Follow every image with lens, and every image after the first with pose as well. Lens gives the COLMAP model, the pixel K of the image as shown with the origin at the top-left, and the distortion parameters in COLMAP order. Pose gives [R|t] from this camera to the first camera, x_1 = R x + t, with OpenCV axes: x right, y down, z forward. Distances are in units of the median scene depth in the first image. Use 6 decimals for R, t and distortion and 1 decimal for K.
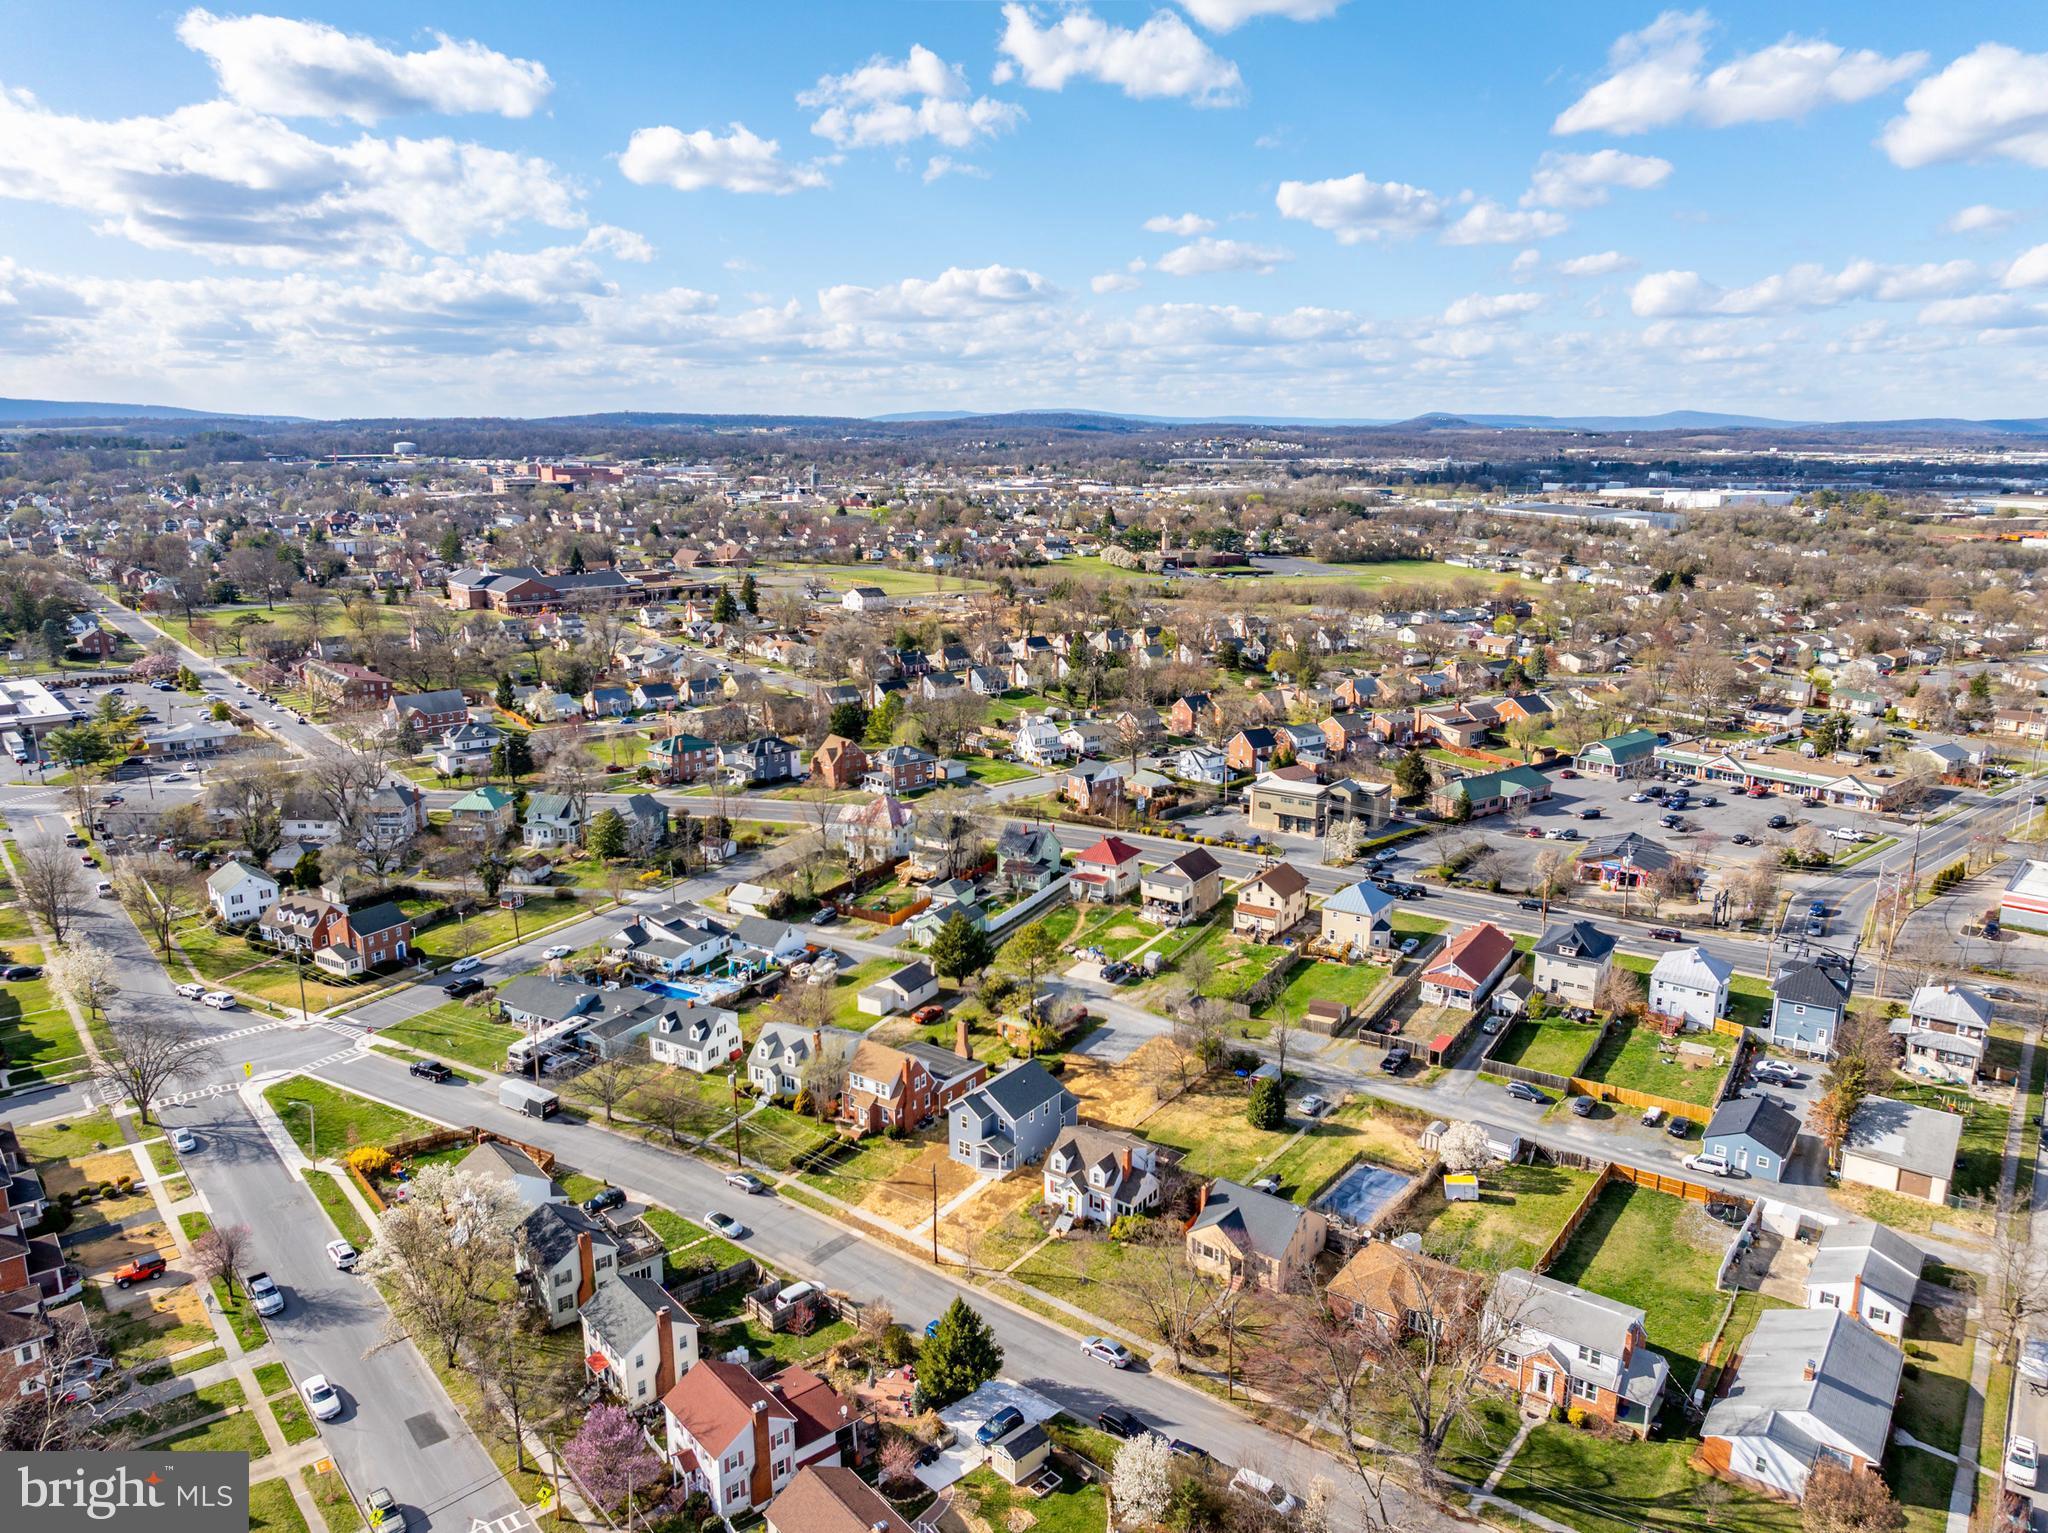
lens RADIAL K [[1436.2, 0, 1035.3], [0, 1436.2, 715.8], [0, 0, 1]] dist [-0.007404, -0.006551]
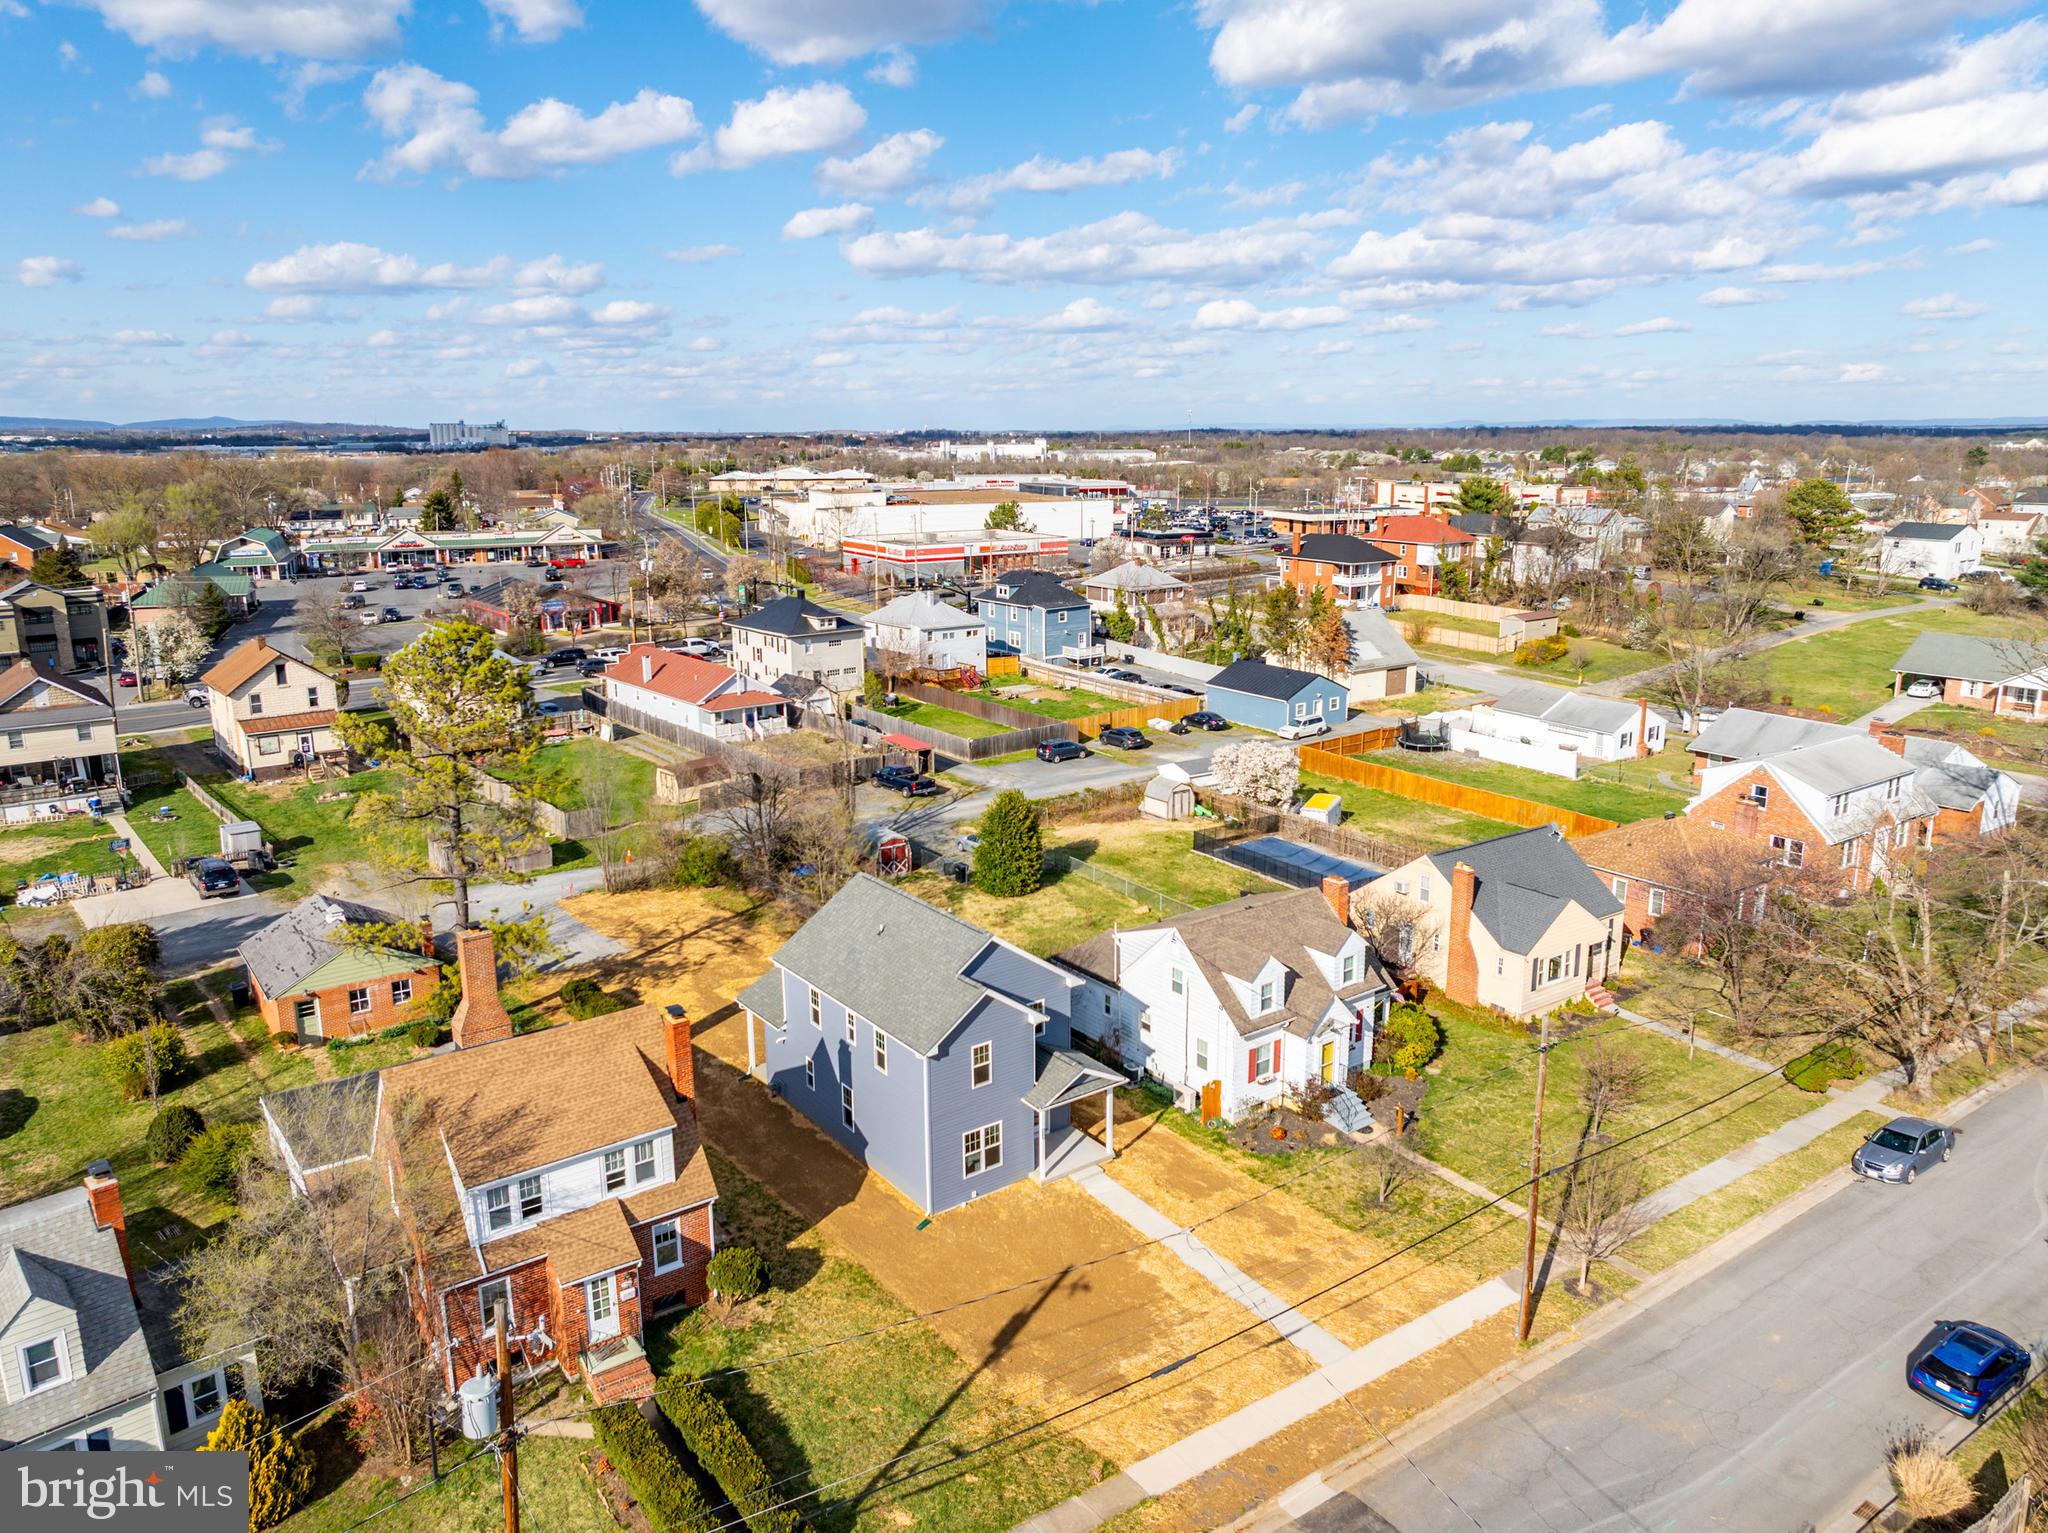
lens RADIAL K [[1435.7, 0, 1031.1], [0, 1435.7, 739.4], [0, 0, 1]] dist [-0.013291, -0.003148]
pose [[0.304241, -0.207749, 0.929666, -0.284656], [0.191806, 0.969301, 0.153835, 0.146230], [-0.933085, 0.131513, 0.334749, 0.766218]]
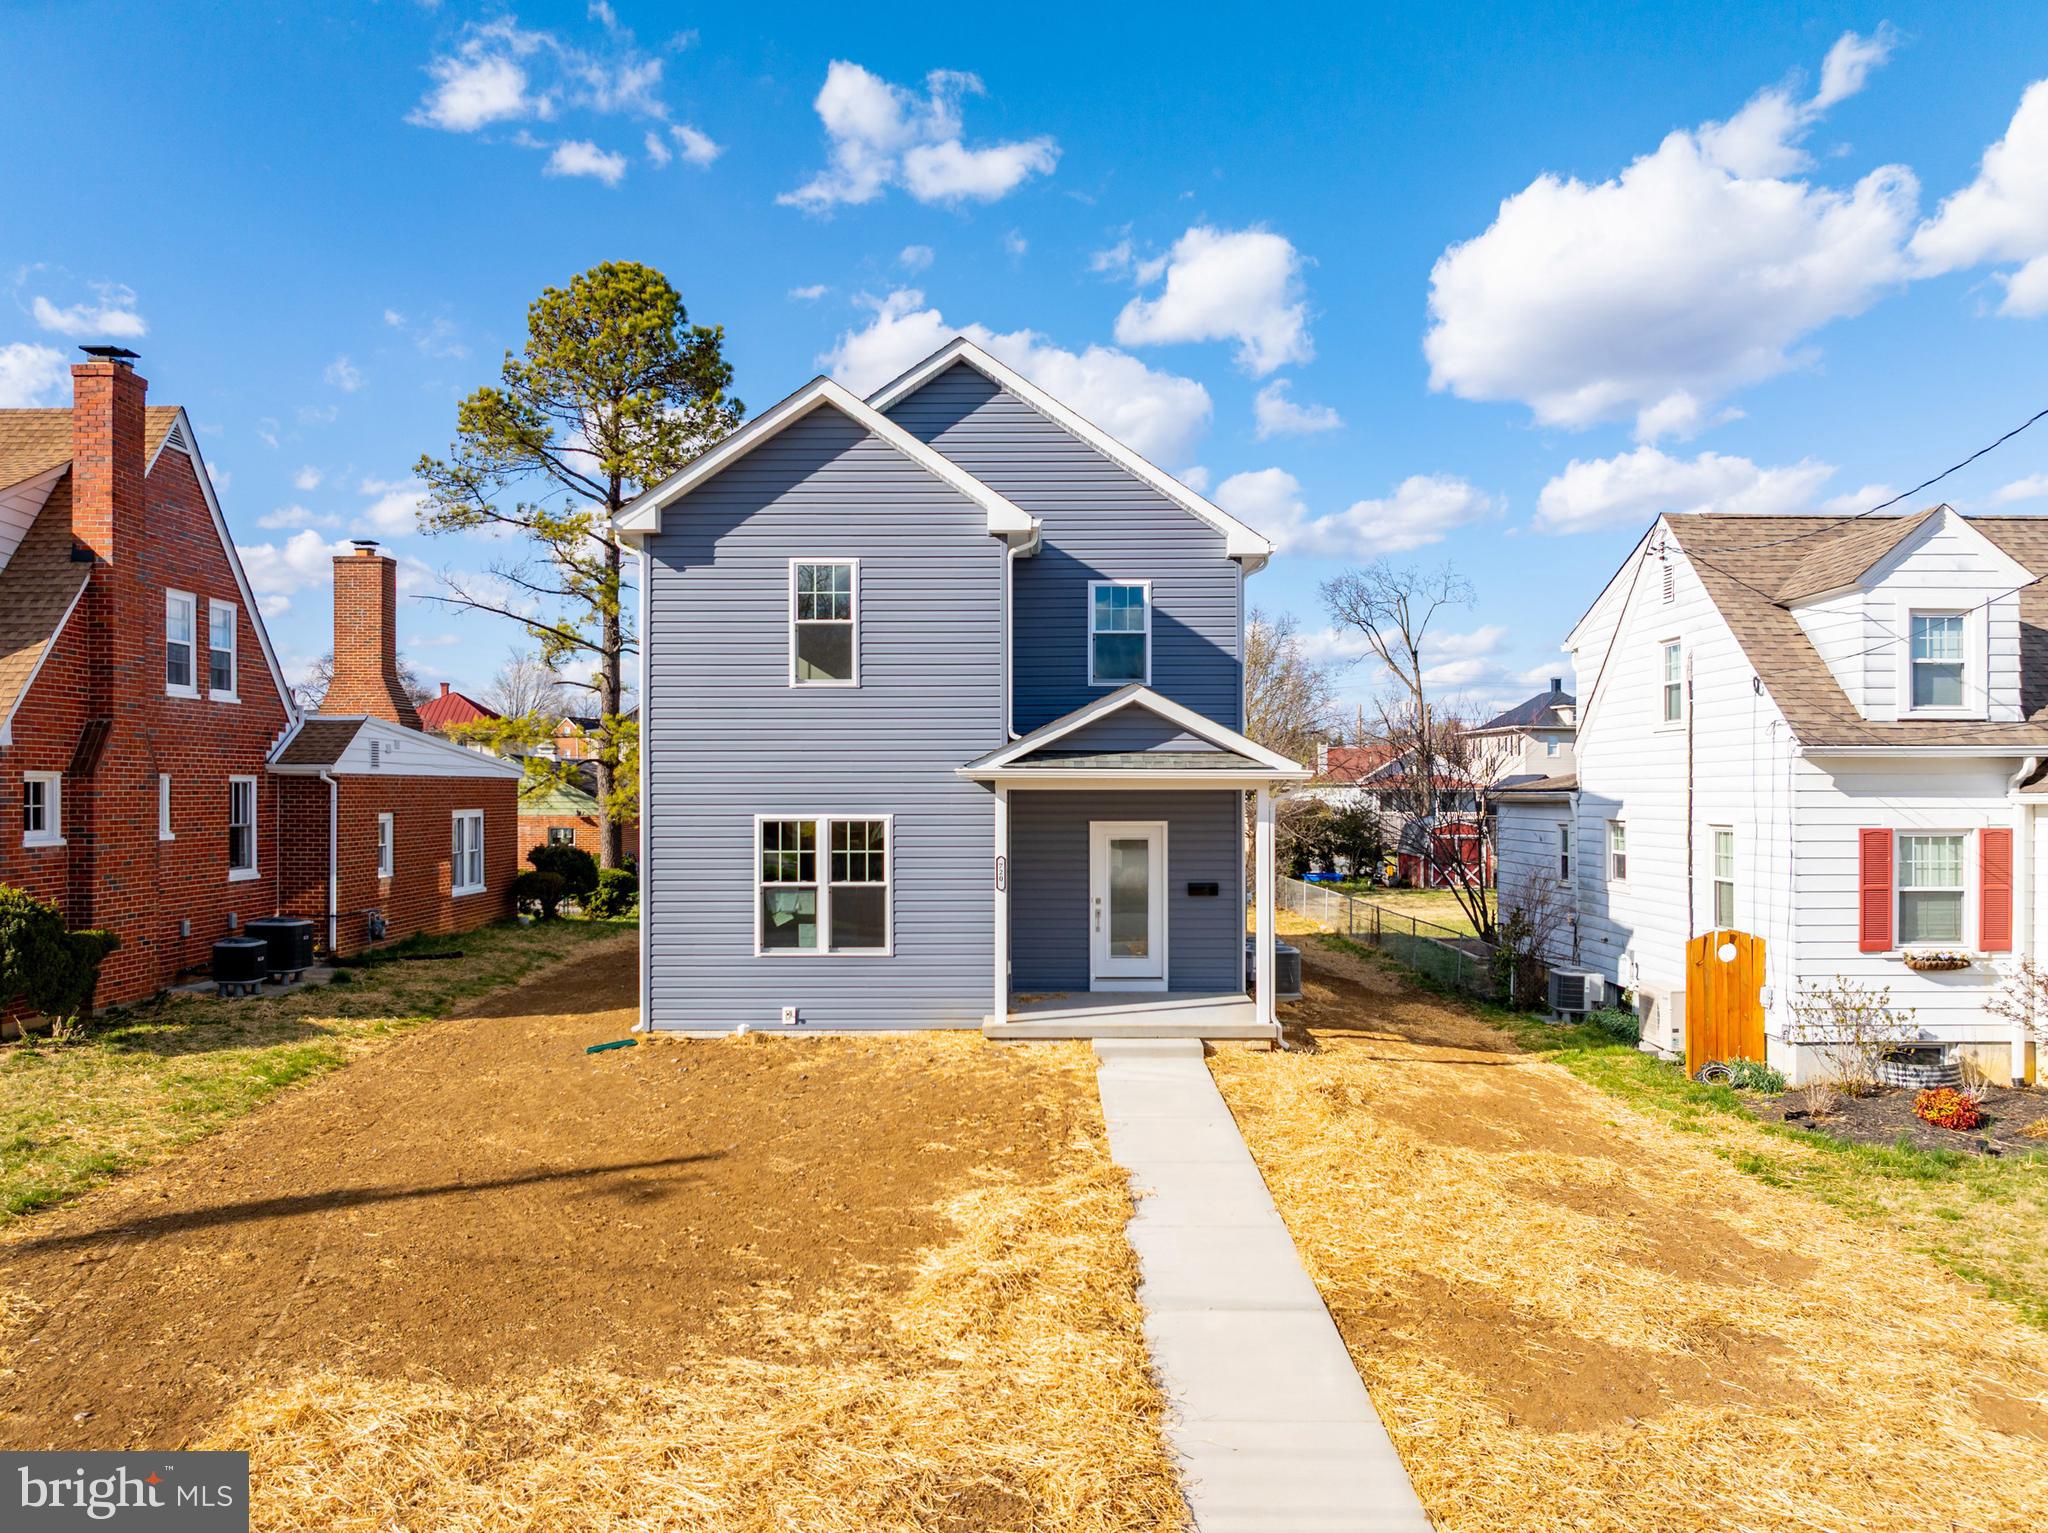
lens RADIAL K [[1501.3, 0, 1031.4], [0, 1501.3, 776.8], [0, 0, 1]] dist [-0.009024, -0.004966]
pose [[0.812718, 0.002663, 0.582652, -0.091122], [0.115257, 0.979495, -0.165243, 0.276714], [-0.571144, 0.201451, 0.795746, 0.788822]]
